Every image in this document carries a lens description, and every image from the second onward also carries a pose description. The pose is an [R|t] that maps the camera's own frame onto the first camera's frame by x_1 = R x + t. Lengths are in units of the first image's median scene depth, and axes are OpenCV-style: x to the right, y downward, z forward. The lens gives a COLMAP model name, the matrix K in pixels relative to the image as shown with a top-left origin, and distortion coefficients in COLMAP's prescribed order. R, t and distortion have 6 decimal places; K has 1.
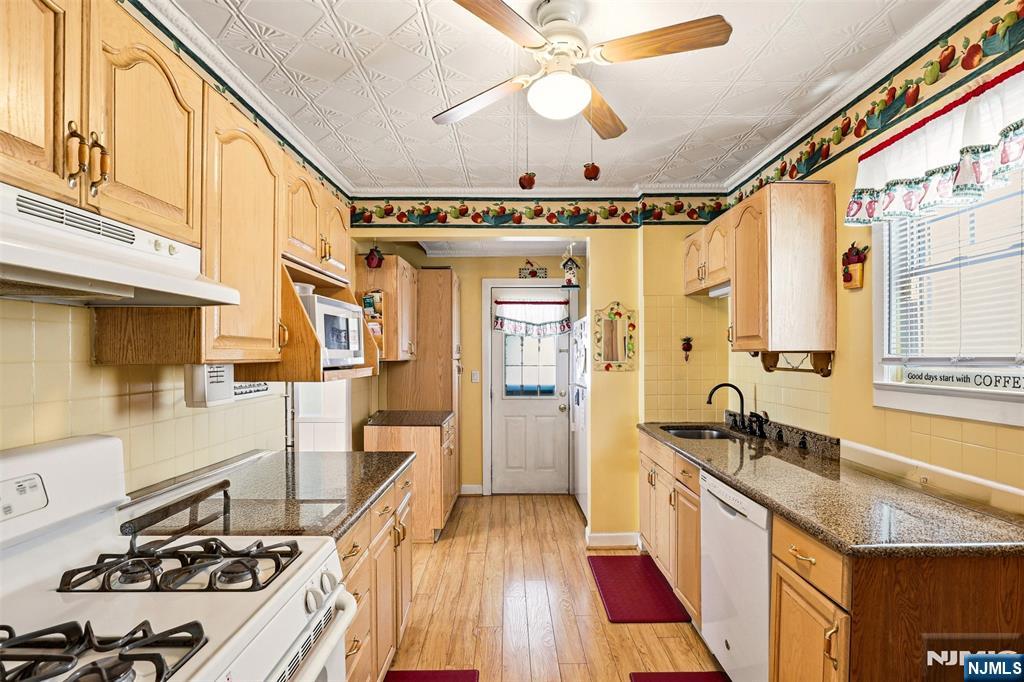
lens RADIAL K [[463.0, 0, 510.9], [0, 463.0, 348.8], [0, 0, 1]] dist [-0.034884, 0.007550]
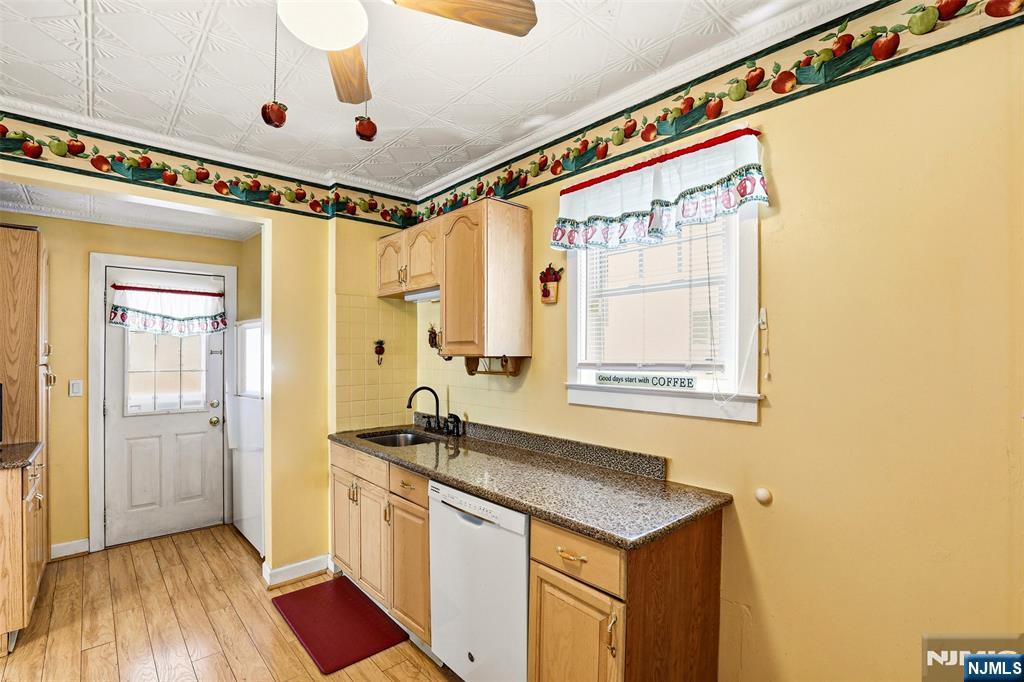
lens RADIAL K [[463.0, 0, 510.9], [0, 463.0, 348.8], [0, 0, 1]] dist [-0.034884, 0.007550]
pose [[0.759028, 0.009839, 0.650984, -0.067487], [-0.008017, 0.999951, -0.005766, -0.005972], [-0.651009, -0.000843, 0.759069, 0.122962]]
